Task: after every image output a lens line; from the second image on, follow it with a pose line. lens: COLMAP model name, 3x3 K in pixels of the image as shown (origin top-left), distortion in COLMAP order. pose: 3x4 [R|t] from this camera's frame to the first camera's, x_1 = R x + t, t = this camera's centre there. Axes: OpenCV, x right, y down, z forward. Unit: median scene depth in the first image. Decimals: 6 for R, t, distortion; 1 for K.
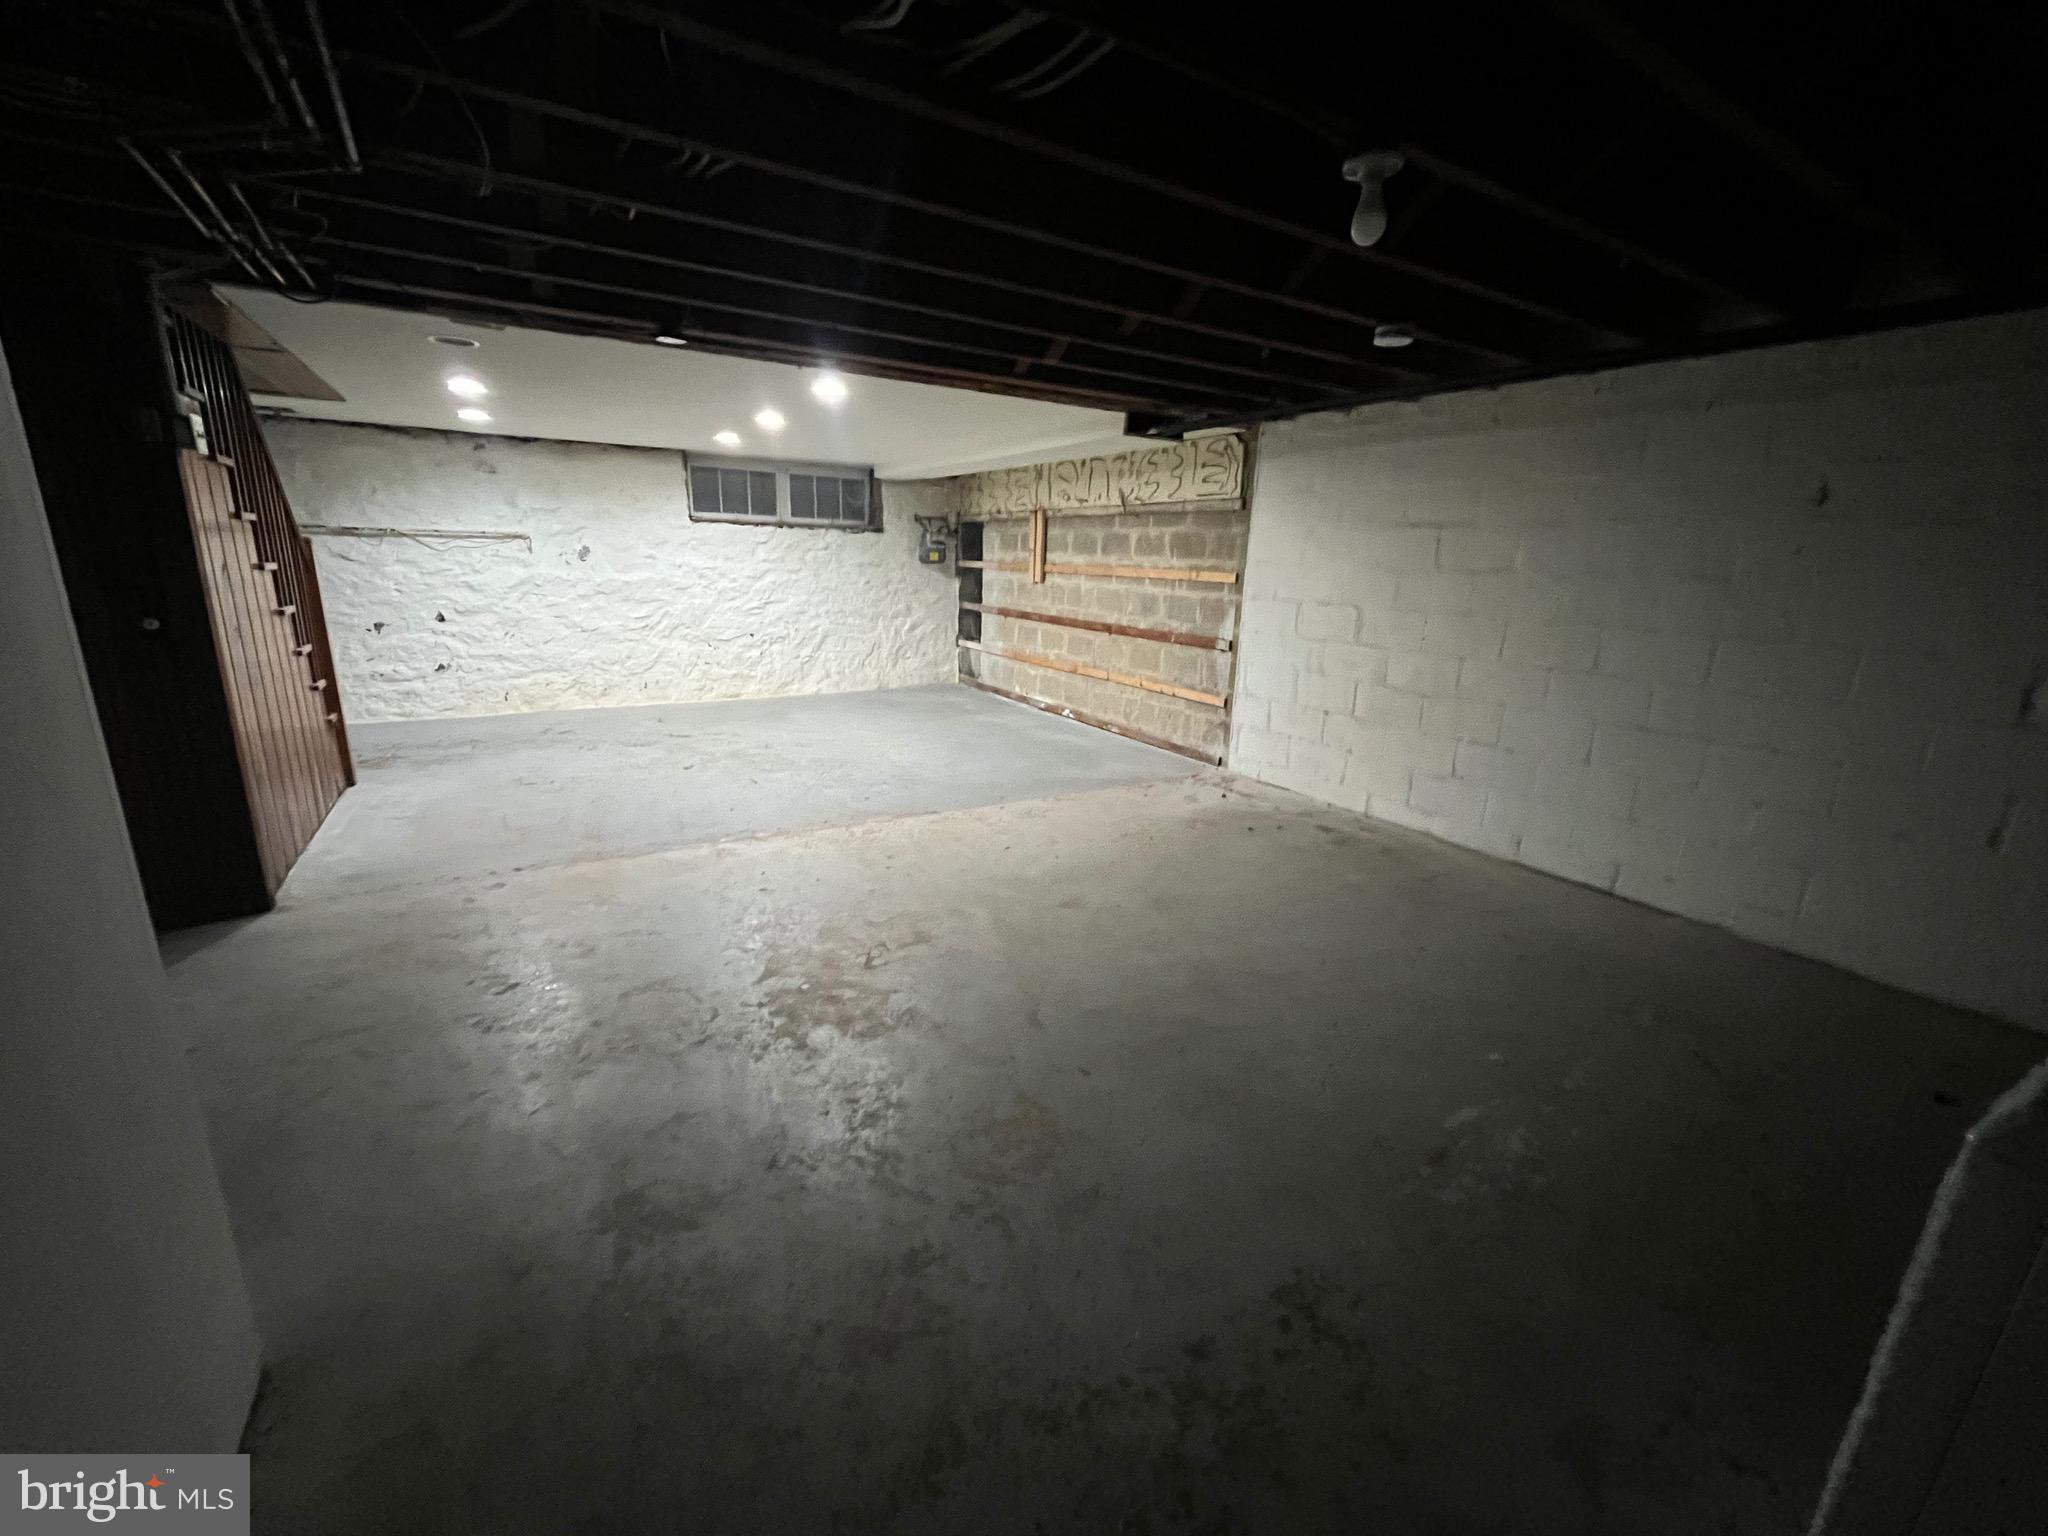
lens RADIAL K [[828.5, 0, 1027.0], [0, 828.5, 771.5], [0, 0, 1]] dist [-0.002356, -0.000210]
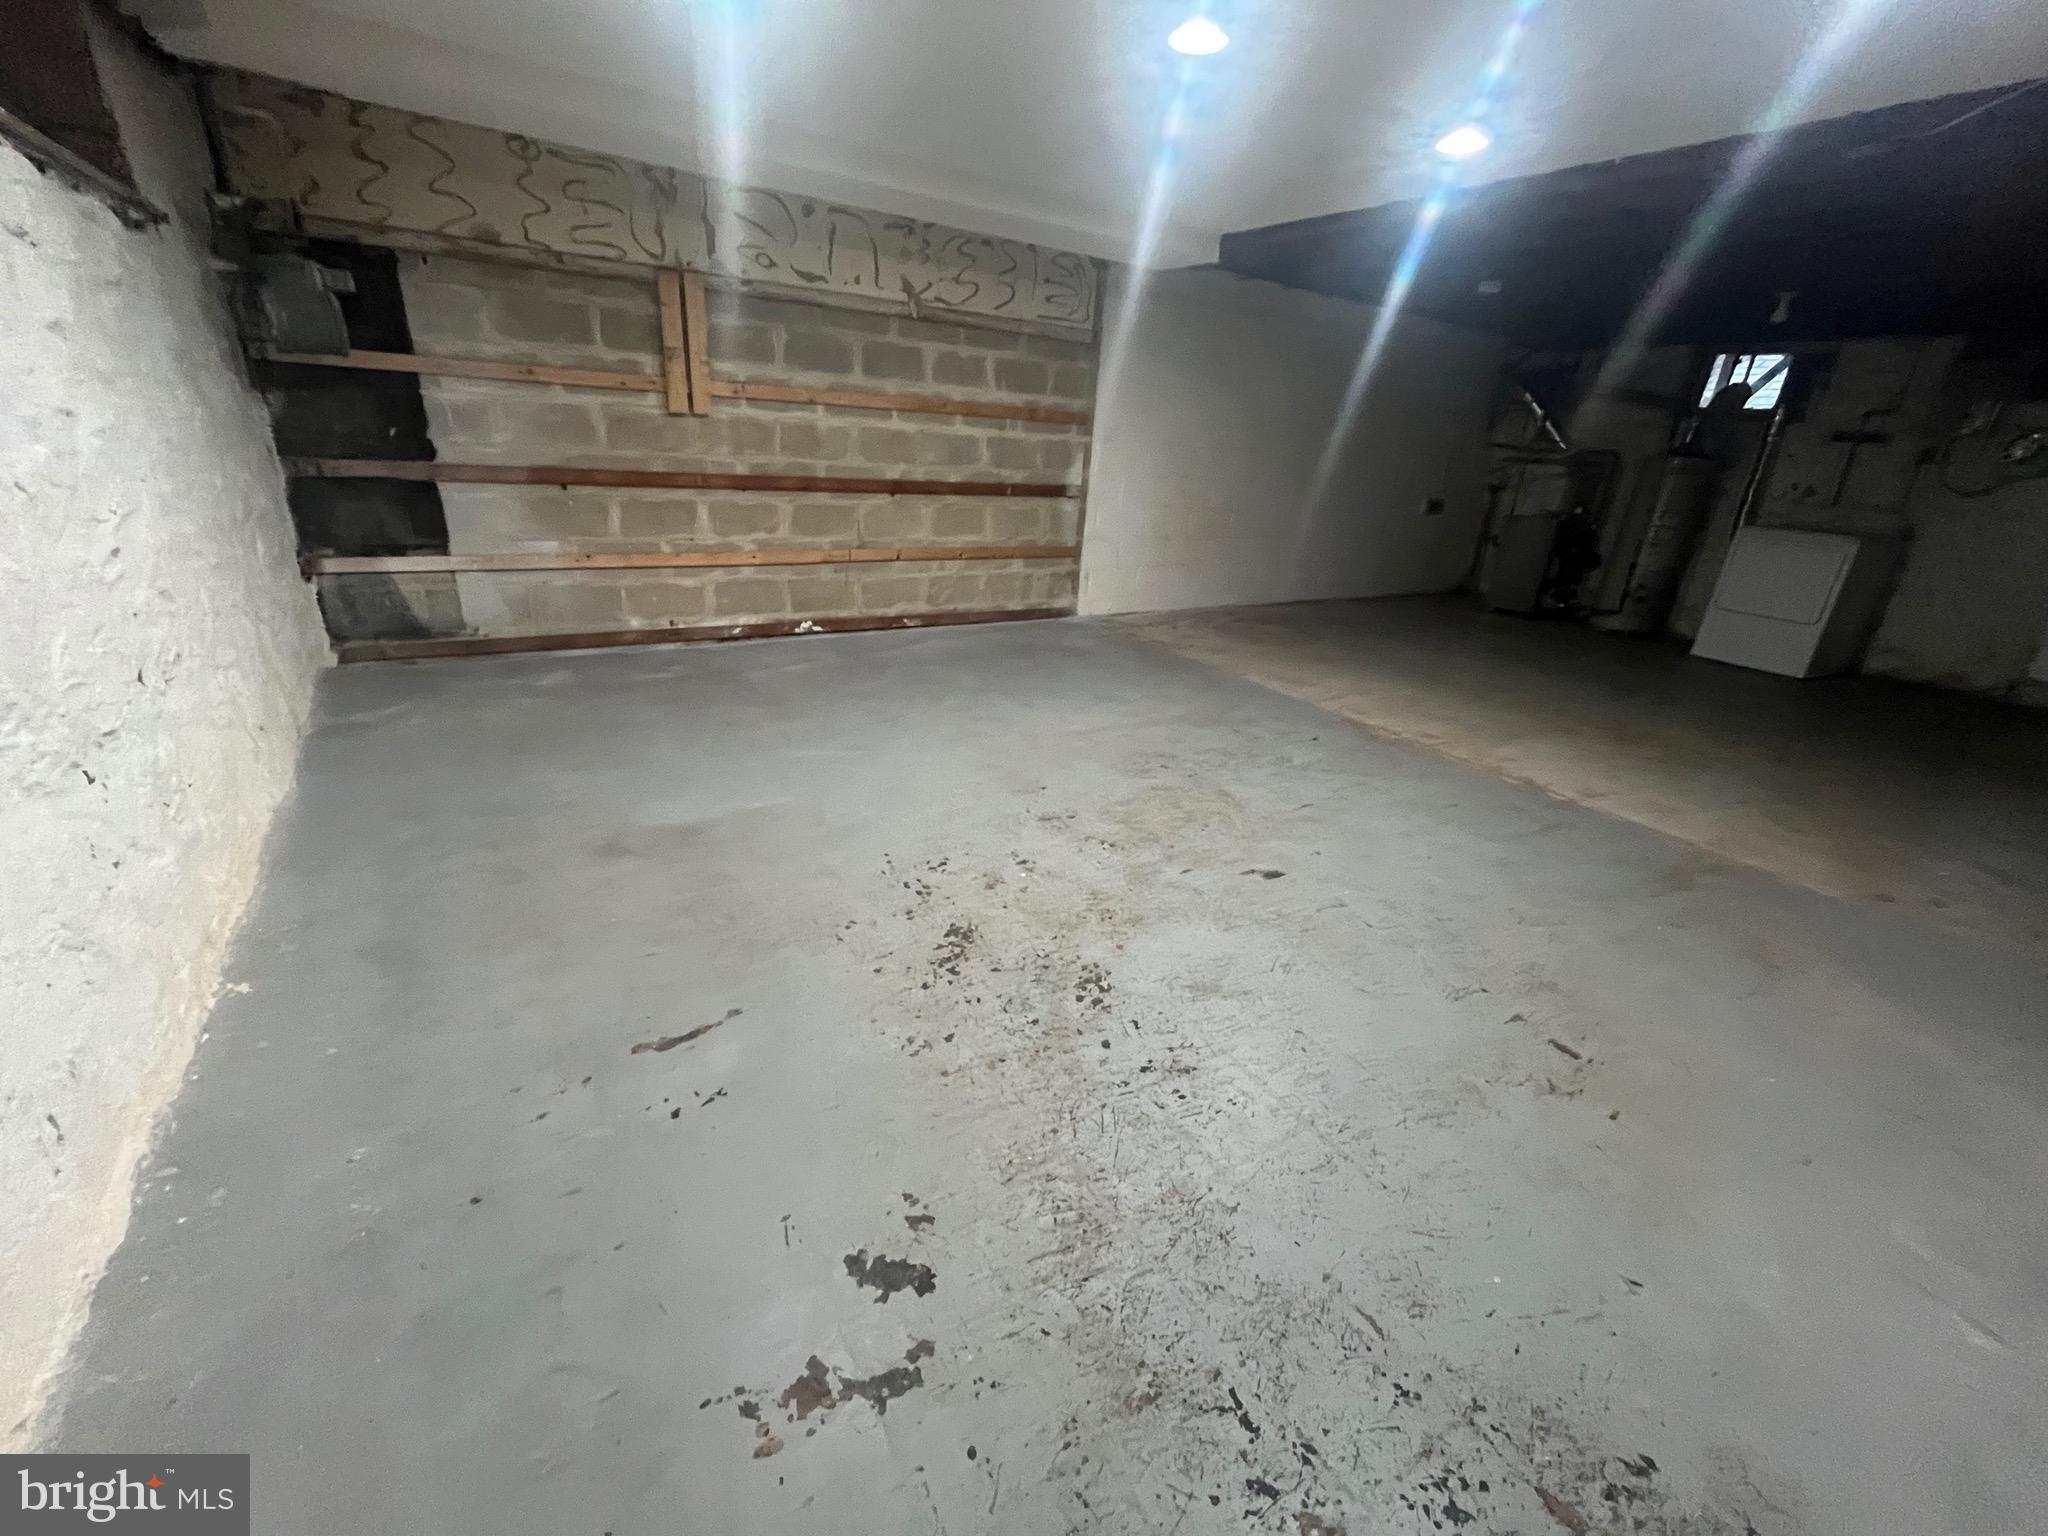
lens RADIAL K [[828.5, 0, 1027.0], [0, 828.5, 771.5], [0, 0, 1]] dist [-0.002356, -0.000210]
pose [[-0.015545, -0.411576, 0.911243, -0.683483], [0.186874, 0.894099, 0.407020, -0.230839], [-0.982261, 0.176614, 0.063014, 0.916759]]
